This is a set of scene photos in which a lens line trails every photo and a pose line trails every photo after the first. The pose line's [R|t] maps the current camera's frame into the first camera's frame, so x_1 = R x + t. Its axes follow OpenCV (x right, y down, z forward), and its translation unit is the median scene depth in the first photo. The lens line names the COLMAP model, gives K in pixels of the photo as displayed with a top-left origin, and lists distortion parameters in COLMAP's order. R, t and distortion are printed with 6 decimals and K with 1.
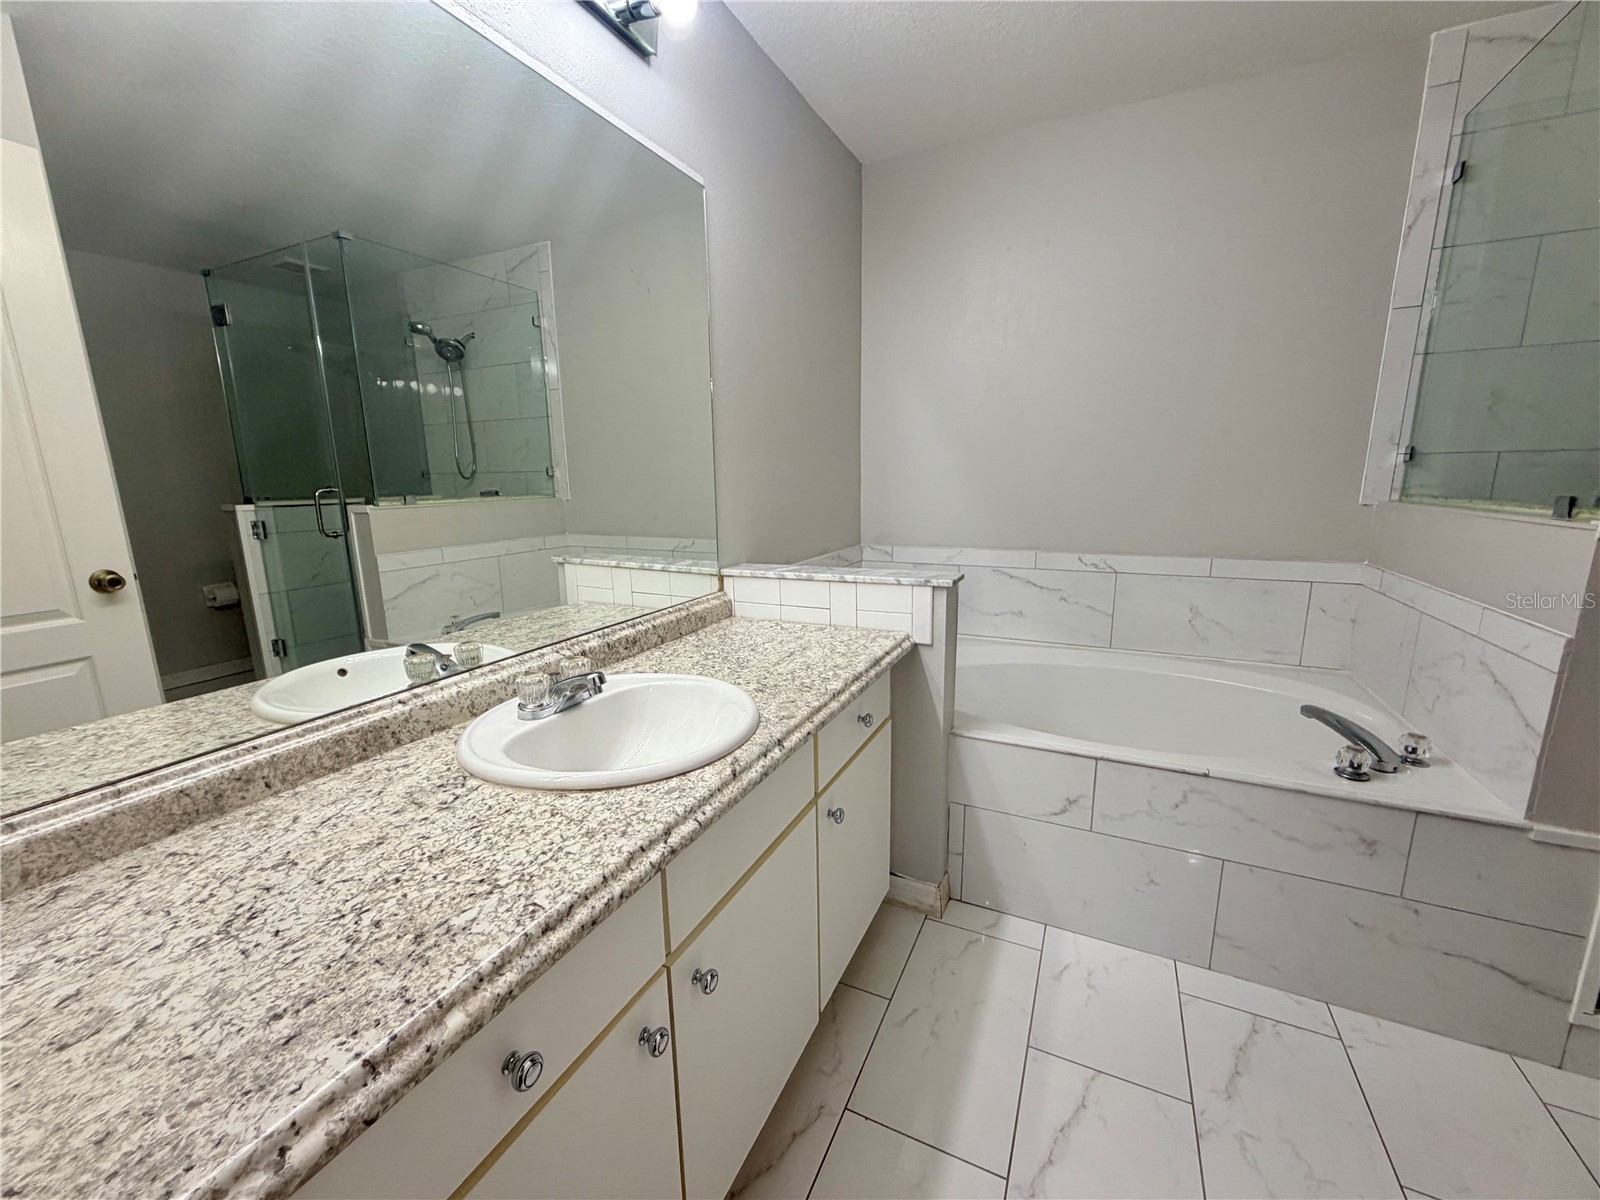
lens RADIAL K [[640.0, 0, 795.9], [0, 640.0, 601.5], [0, 0, 1]] dist [0.000583, -0.000282]
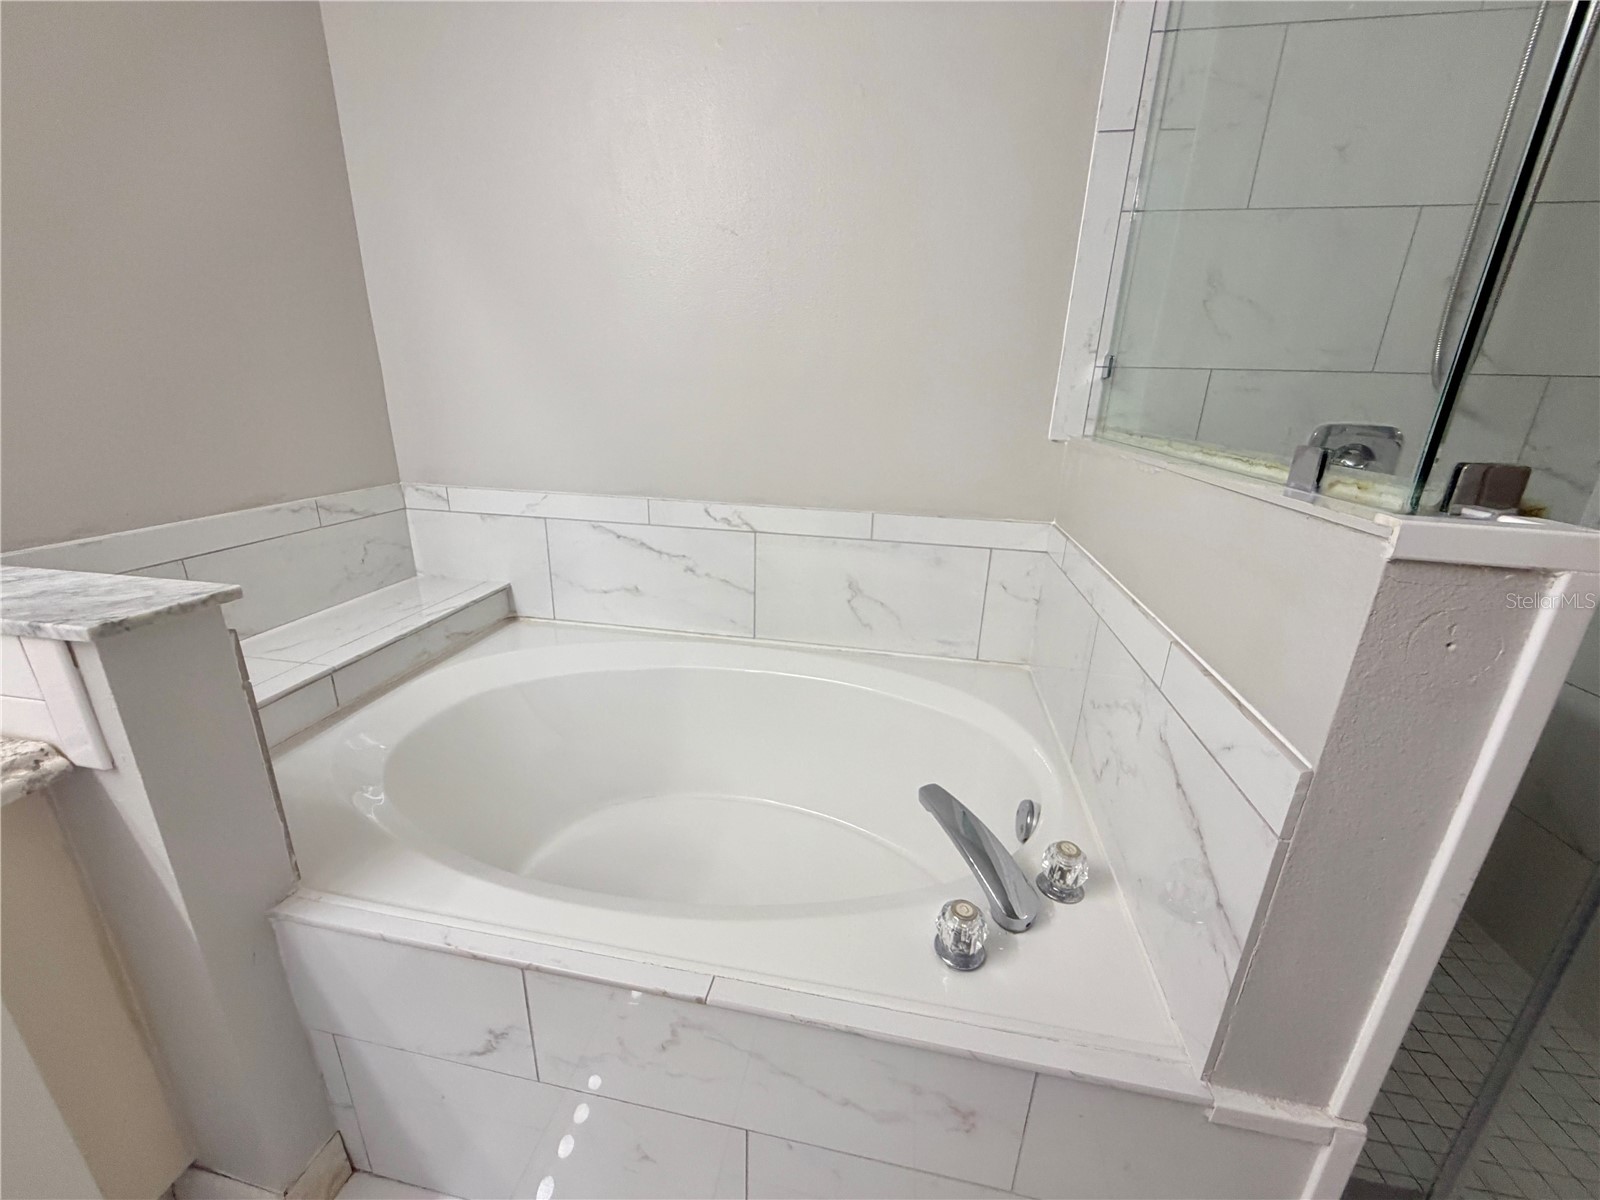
lens RADIAL K [[640.0, 0, 799.7], [0, 640.0, 603.5], [0, 0, 1]] dist [0.000583, -0.000282]
pose [[0.961044, -0.047521, 0.272278, 0.464159], [0.011124, 0.990961, 0.133691, -0.078307], [-0.276170, -0.125455, 0.952886, 0.425801]]
